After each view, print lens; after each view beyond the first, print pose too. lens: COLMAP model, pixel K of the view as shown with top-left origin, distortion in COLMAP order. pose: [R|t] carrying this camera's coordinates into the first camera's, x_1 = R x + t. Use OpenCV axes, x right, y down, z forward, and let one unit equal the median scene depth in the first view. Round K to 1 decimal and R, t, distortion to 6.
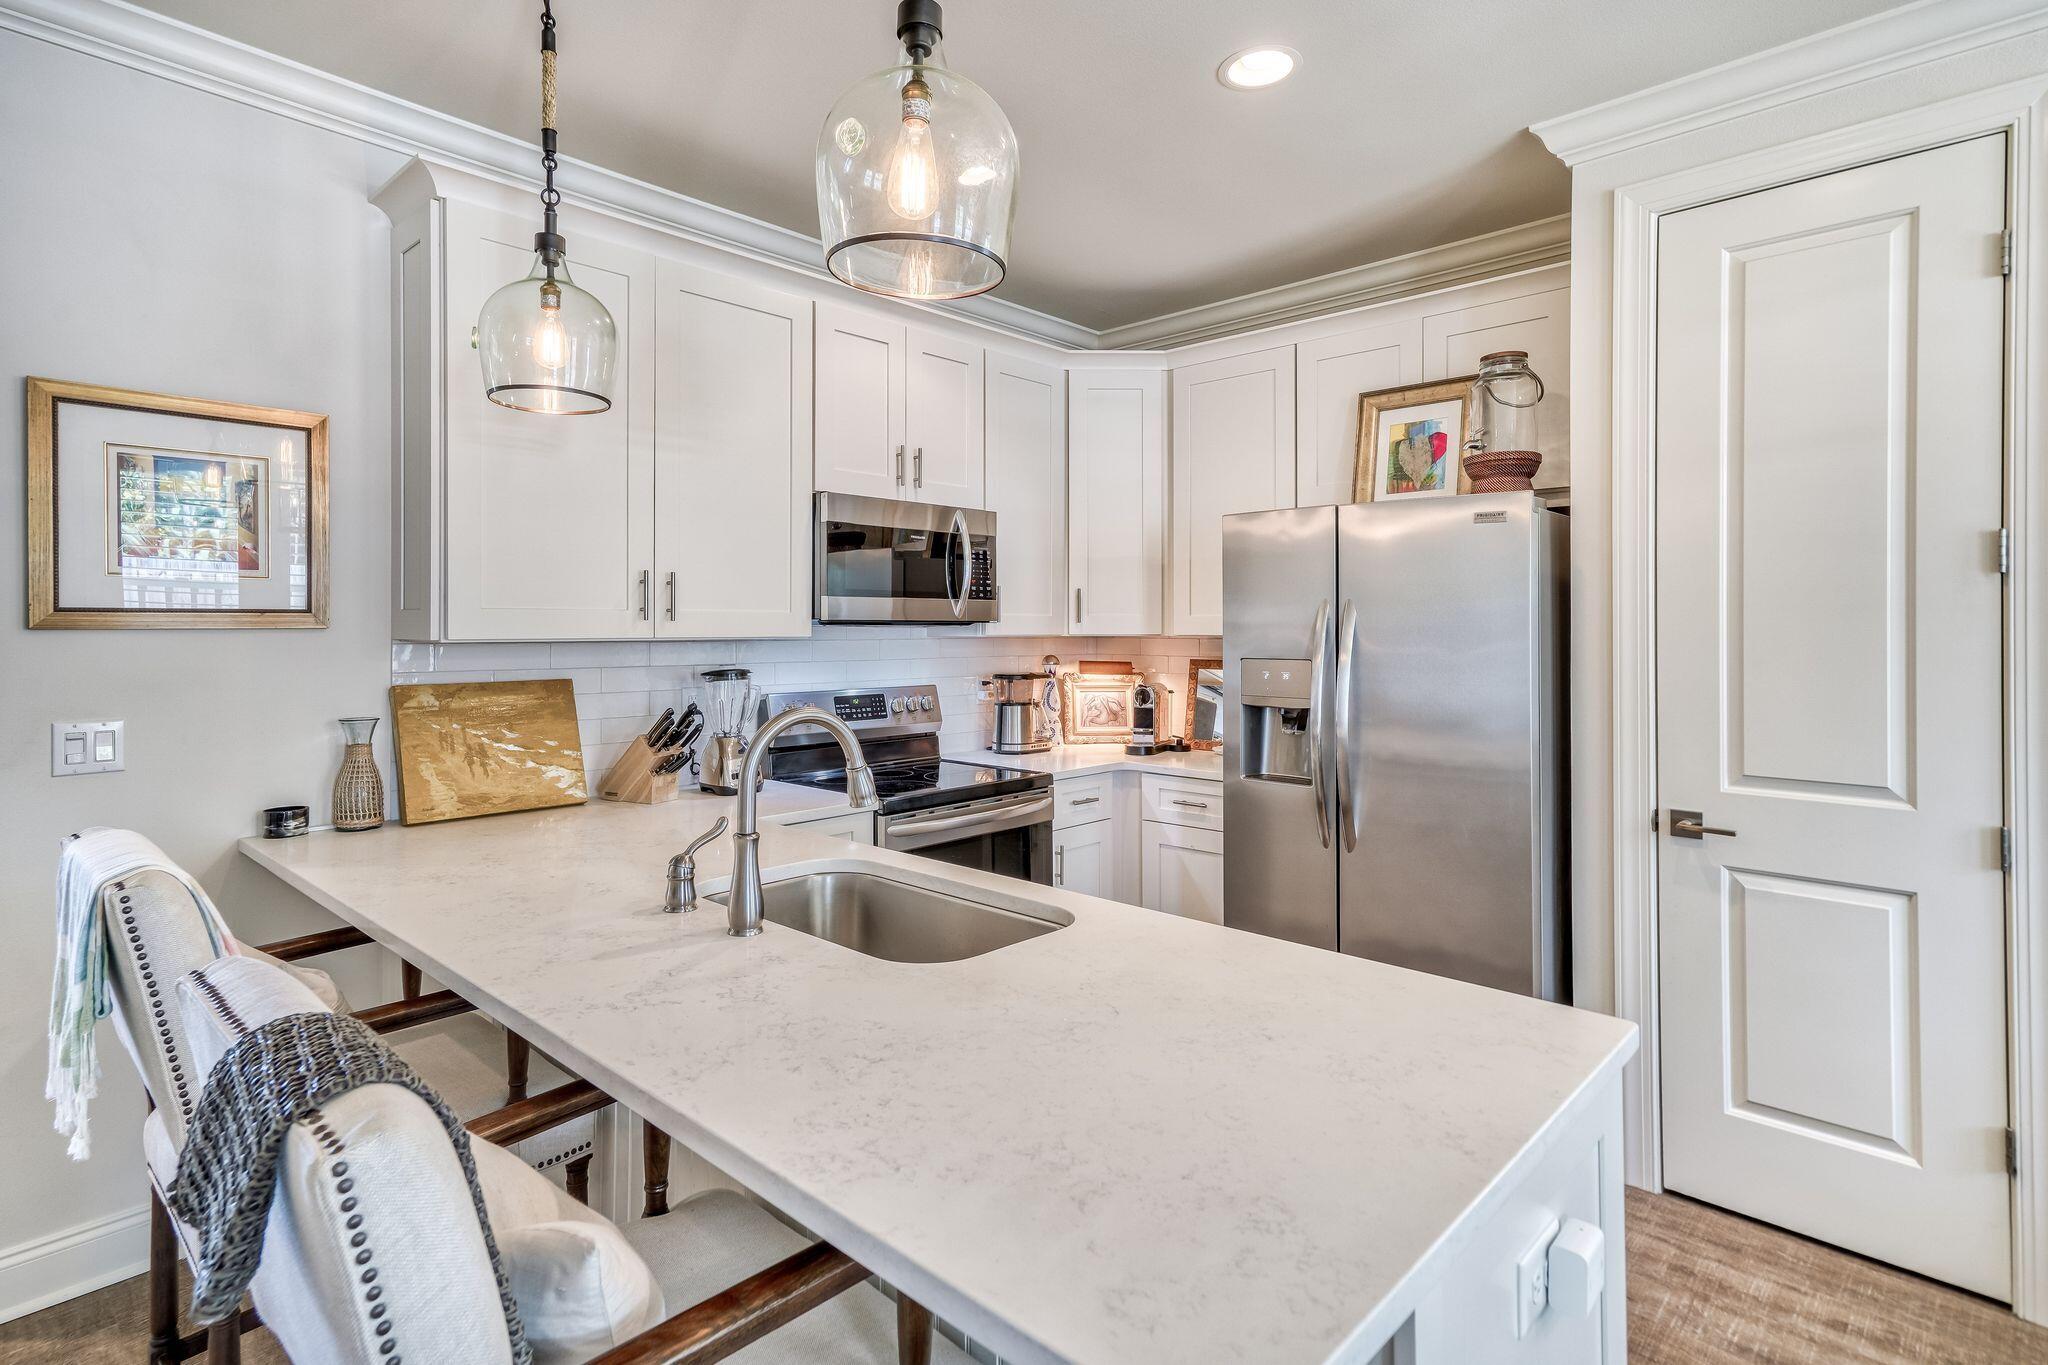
lens RADIAL K [[1026.1, 0, 1015.8], [0, 1026.1, 627.7], [0, 0, 1]] dist [0.020071, 0.002921]
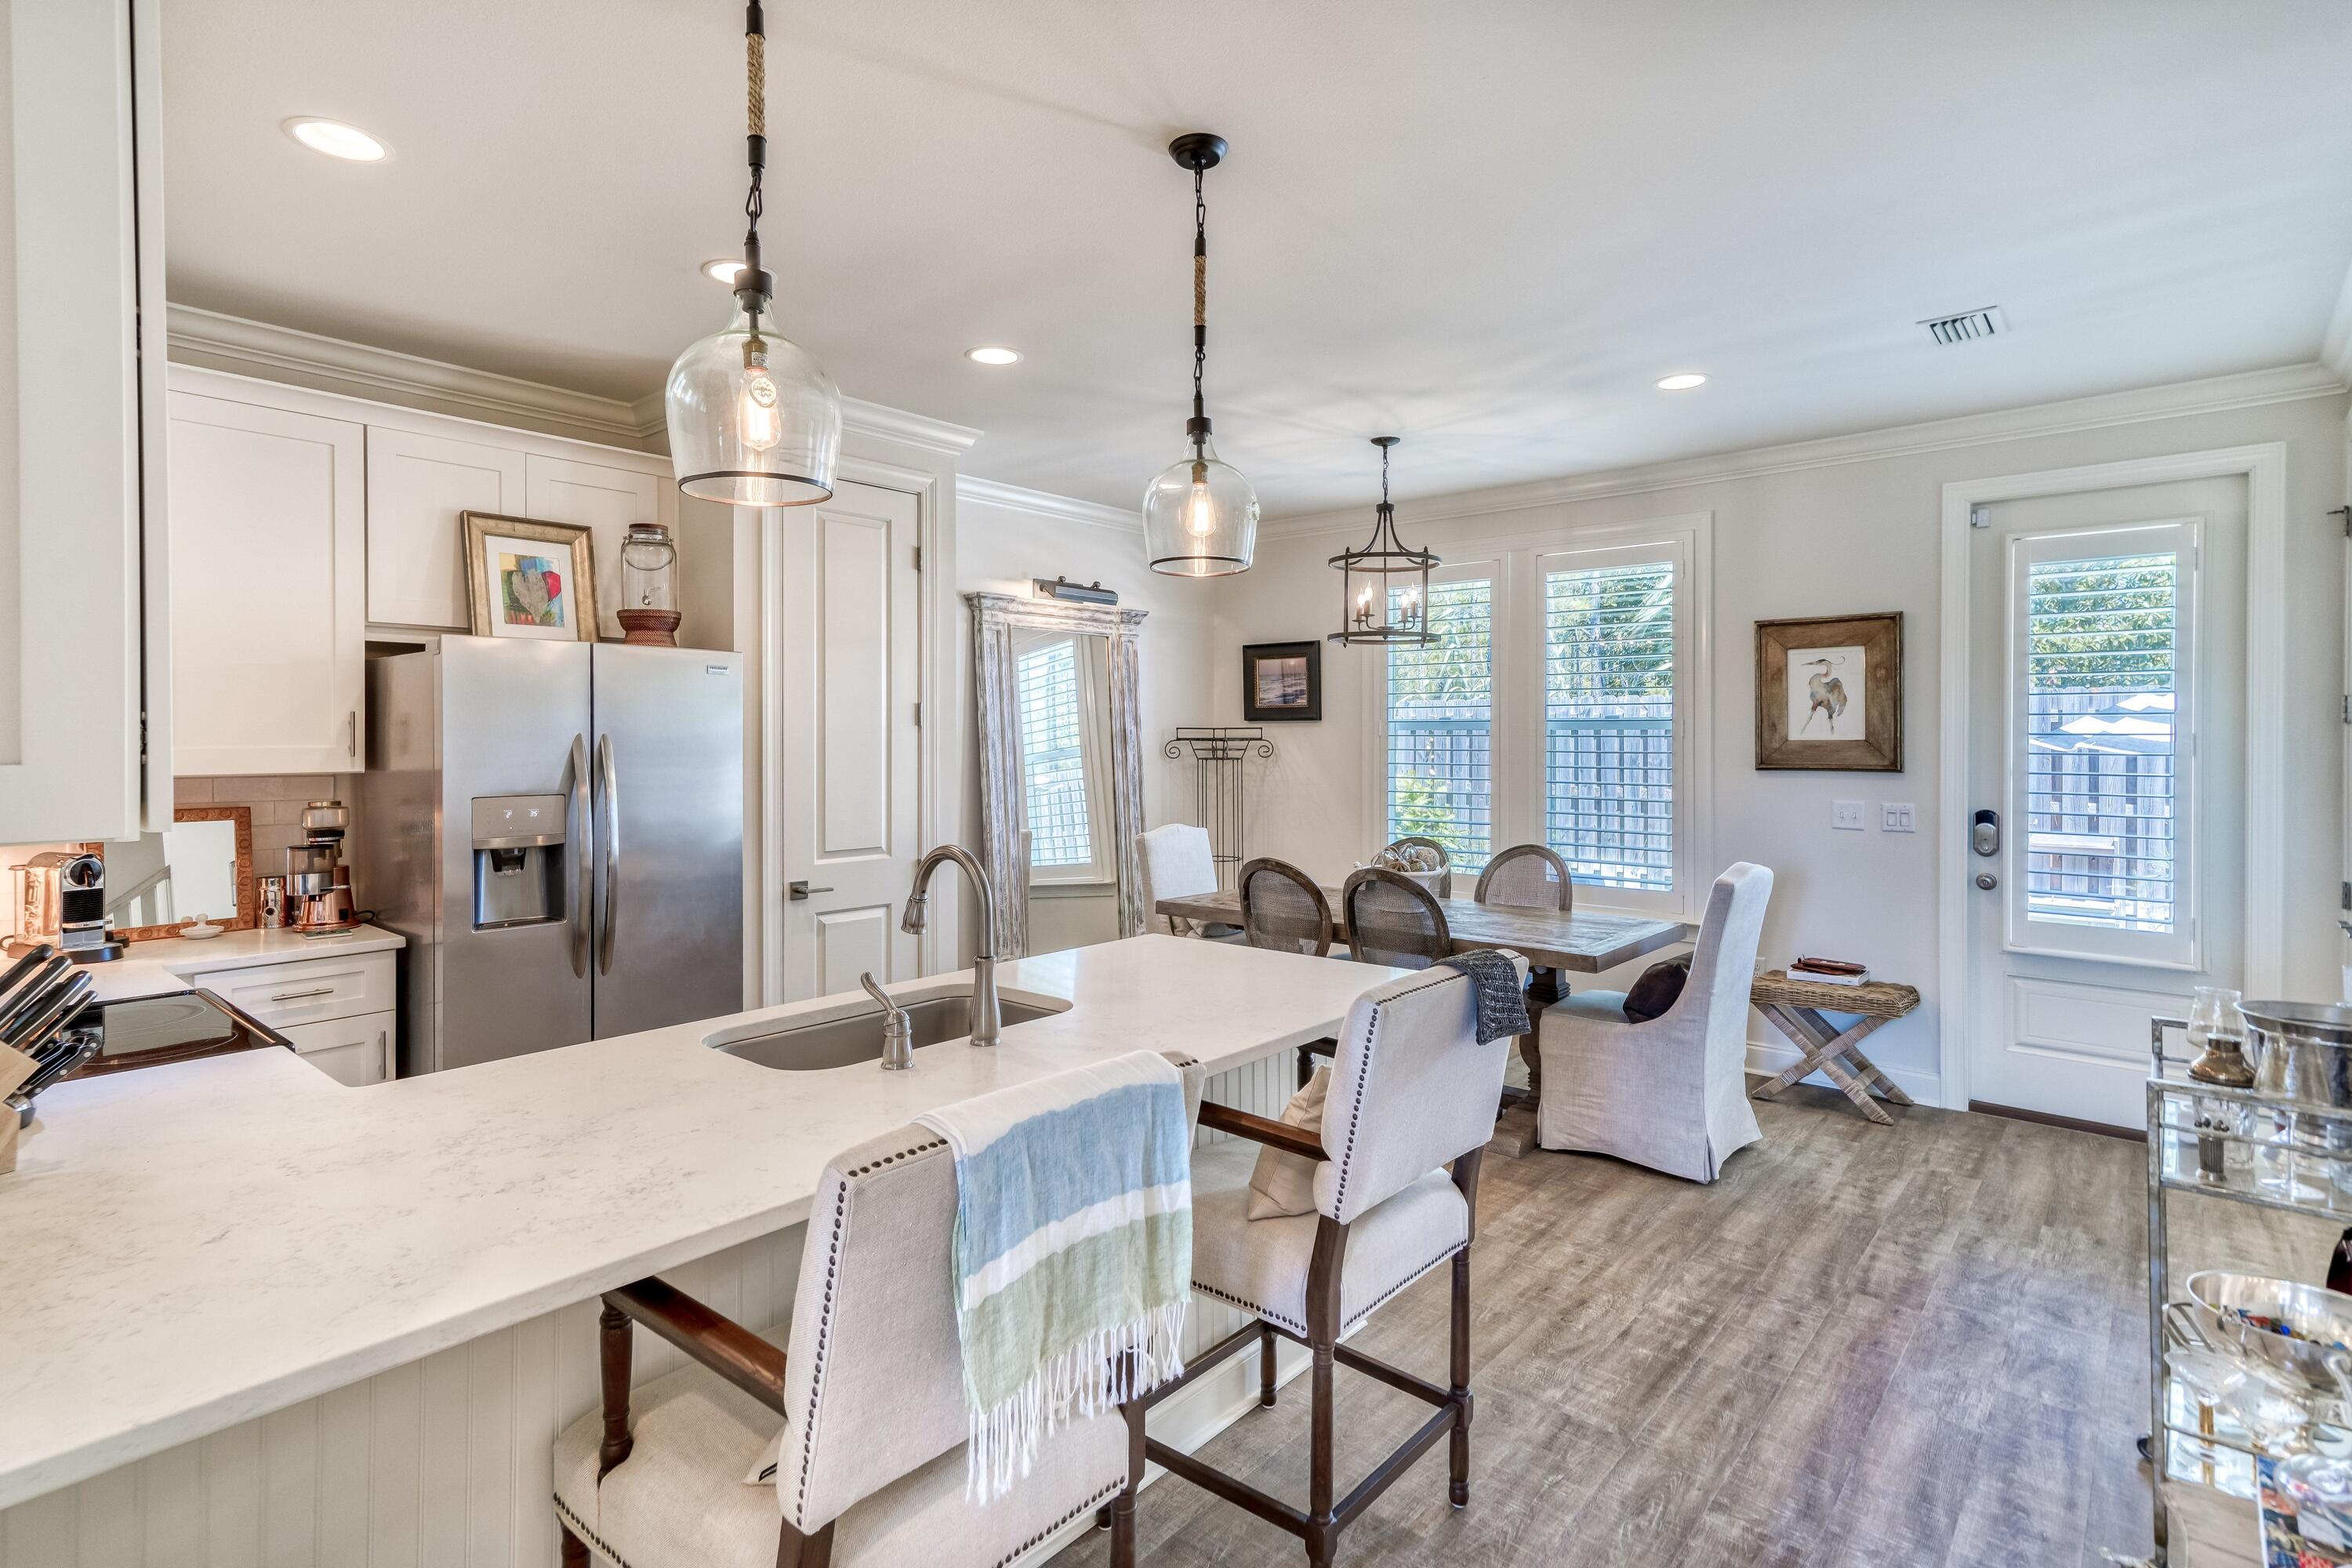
lens RADIAL K [[1190.2, 0, 1136.5], [0, 1190.2, 735.0], [0, 0, 1]] dist [0.022551, 0.003640]
pose [[-0.038467, -0.000519, 0.999260, -0.915553], [0.000597, 1.000000, 0.000543, -0.026950], [-0.999260, 0.000617, -0.038466, 0.504072]]
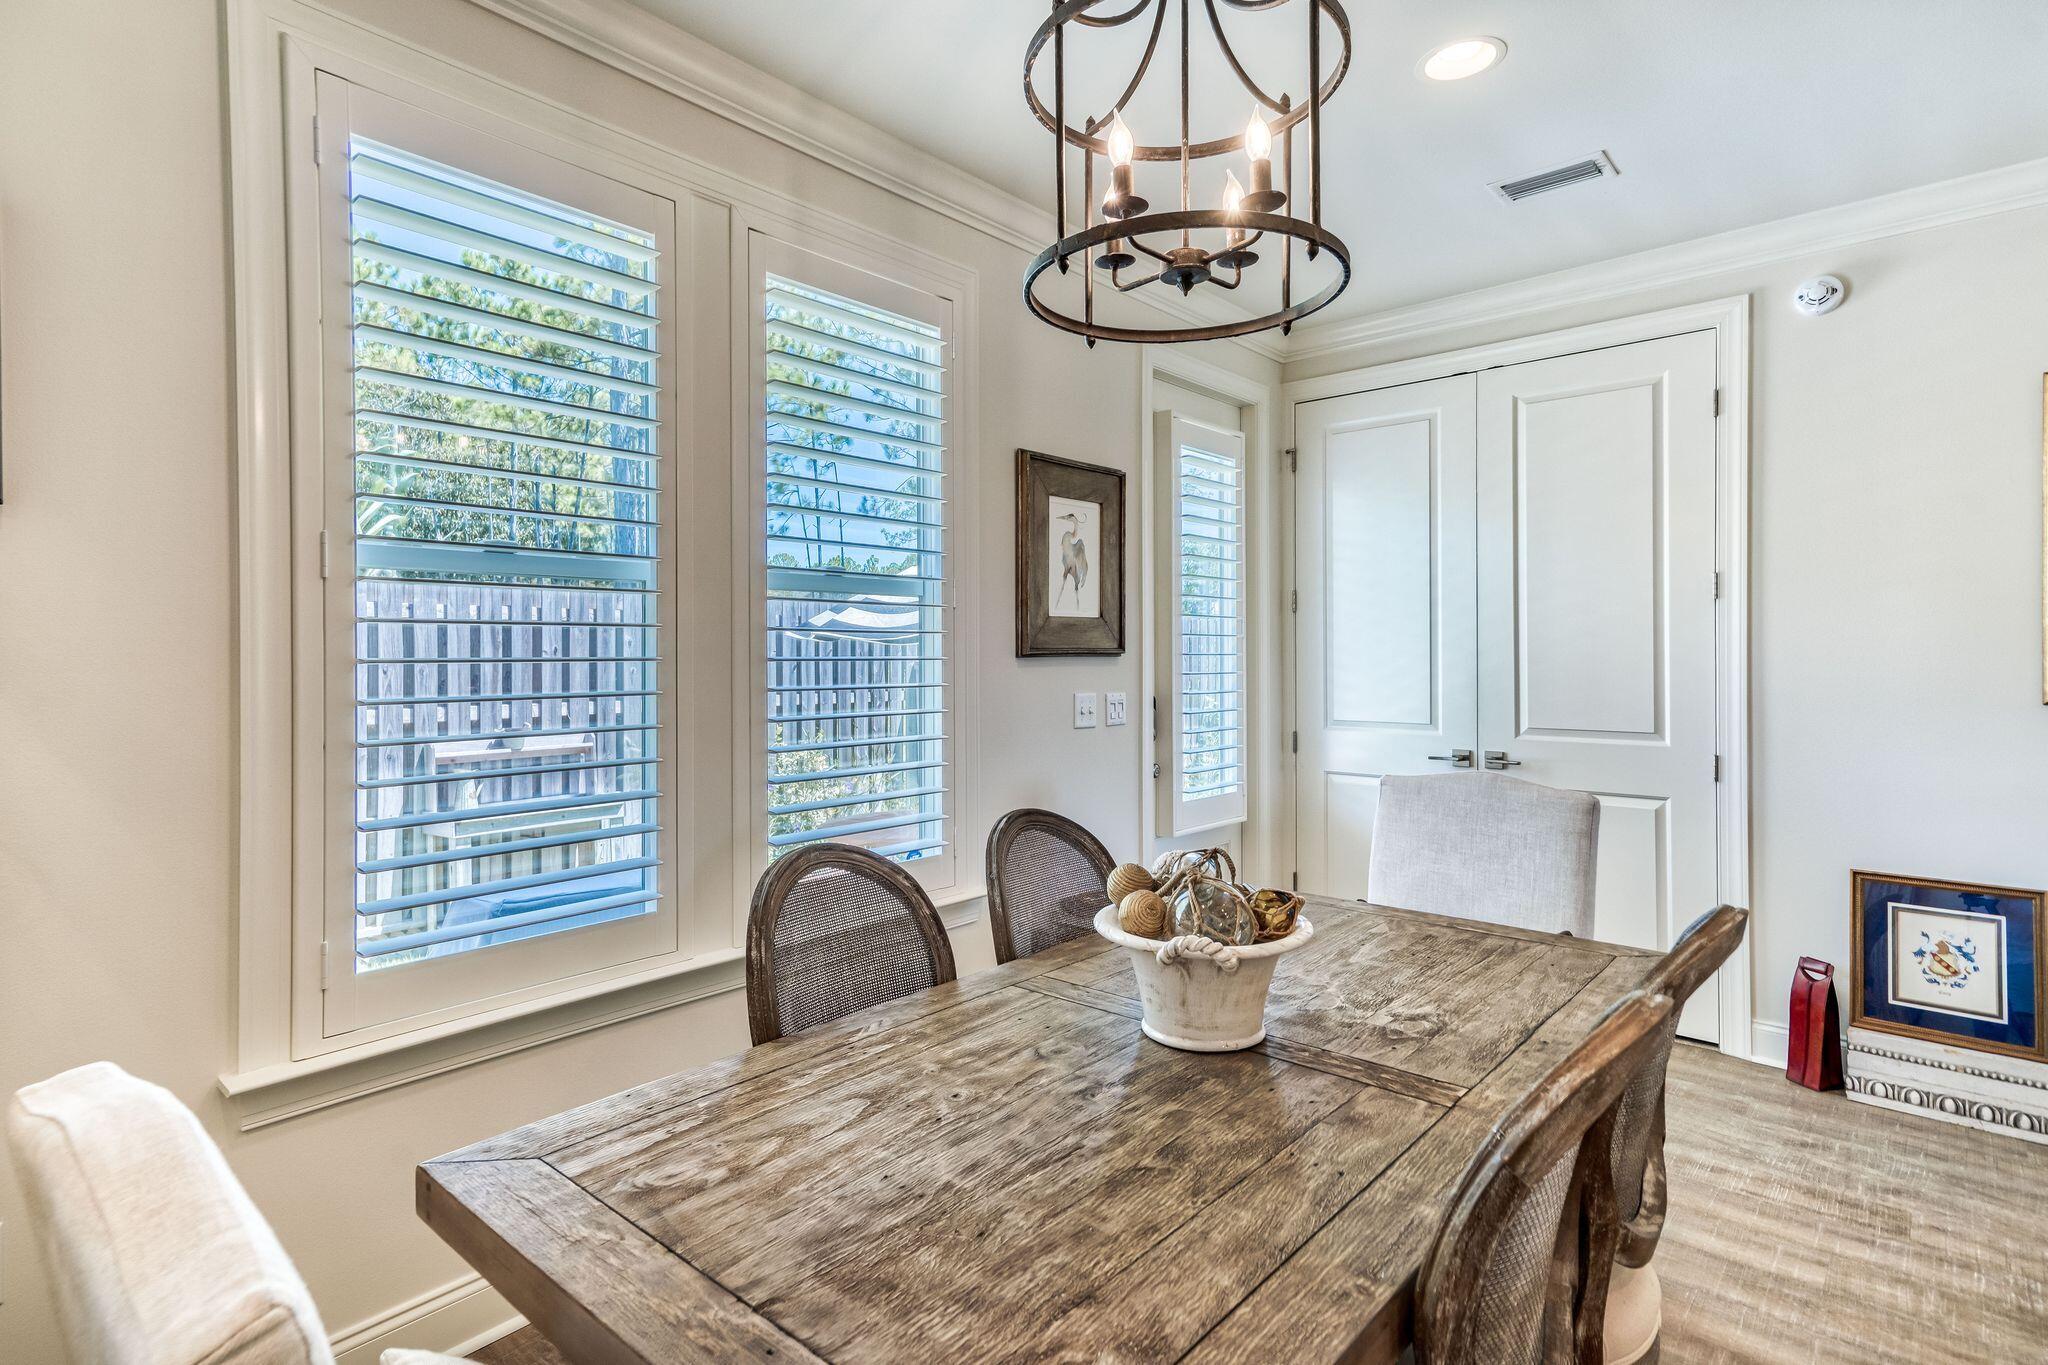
lens RADIAL K [[1036.4, 0, 1037.3], [0, 1036.4, 642.6], [0, 0, 1]] dist [0.022551, 0.003640]
pose [[-0.999008, 0.001315, -0.044501, 0.905199], [0.001734, 0.999955, -0.009378, 0.022323], [0.044487, -0.009446, -0.998965, 0.615651]]
